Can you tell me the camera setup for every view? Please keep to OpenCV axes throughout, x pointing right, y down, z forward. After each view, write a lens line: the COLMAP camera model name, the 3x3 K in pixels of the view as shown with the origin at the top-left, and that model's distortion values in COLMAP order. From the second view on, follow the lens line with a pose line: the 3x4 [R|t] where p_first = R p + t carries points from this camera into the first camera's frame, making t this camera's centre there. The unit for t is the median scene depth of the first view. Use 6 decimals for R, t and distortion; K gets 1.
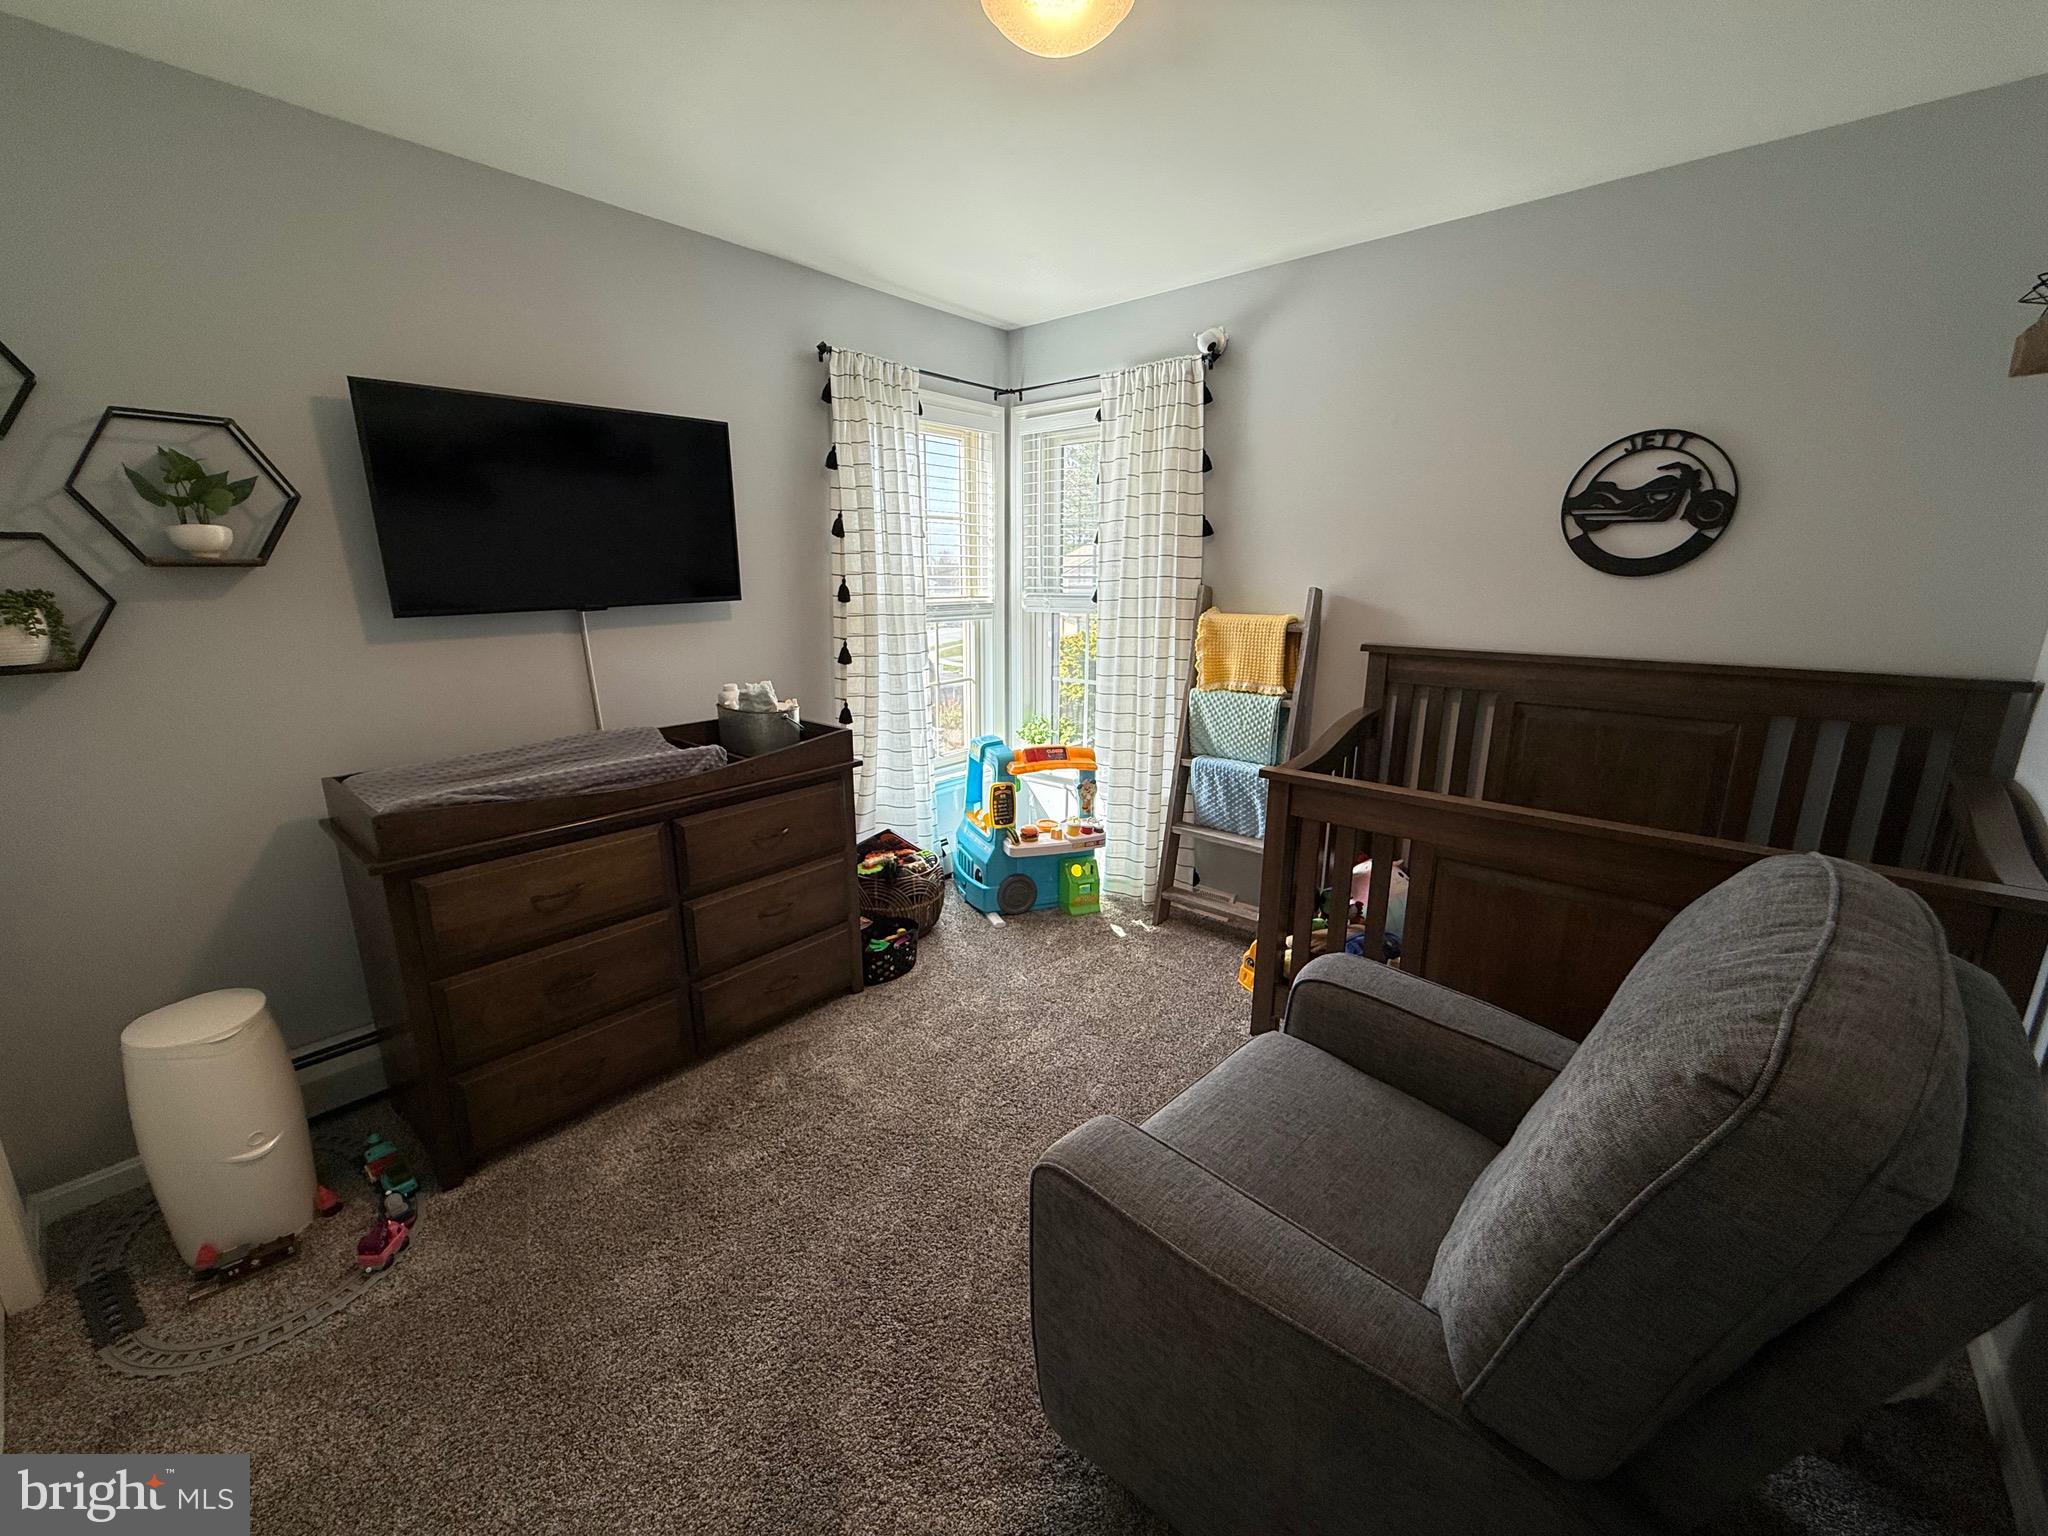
lens RADIAL K [[814.8, 0, 1017.4], [0, 814.8, 765.2], [0, 0, 1]] dist [-0.001513, 0.000139]
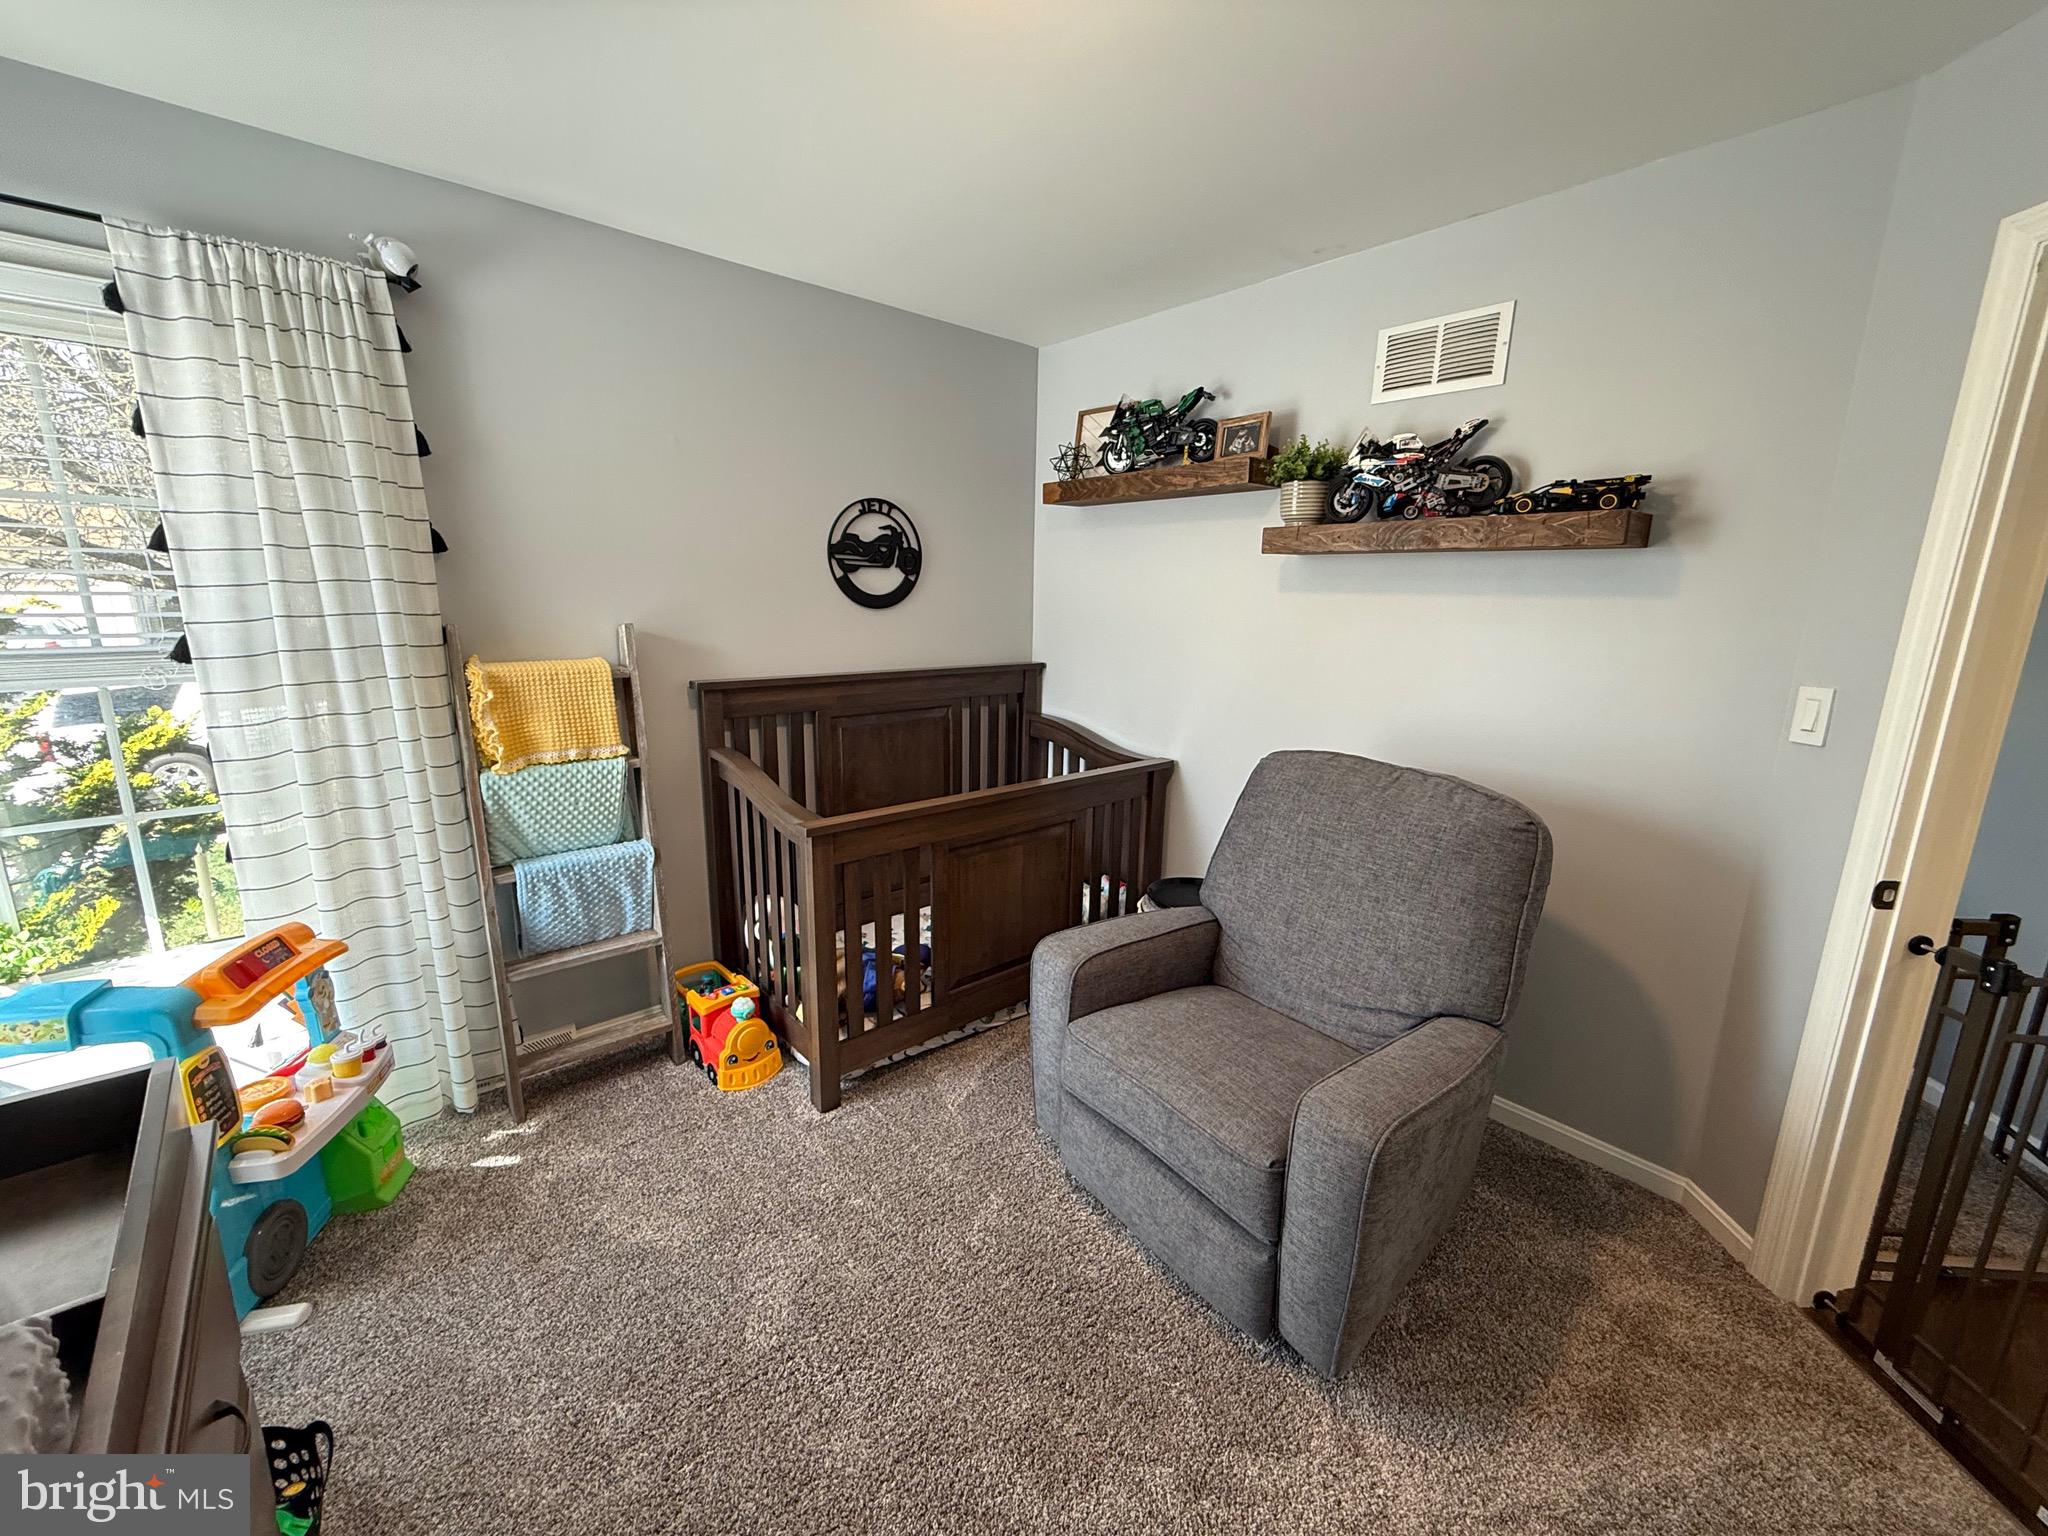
lens RADIAL K [[814.8, 0, 1020.0], [0, 814.8, 773.6], [0, 0, 1]] dist [-0.001513, 0.000139]
pose [[0.126931, -0.208895, 0.969666, -0.527074], [0.220756, 0.959004, 0.177701, -0.156347], [-0.967034, 0.191503, 0.167842, 0.597562]]
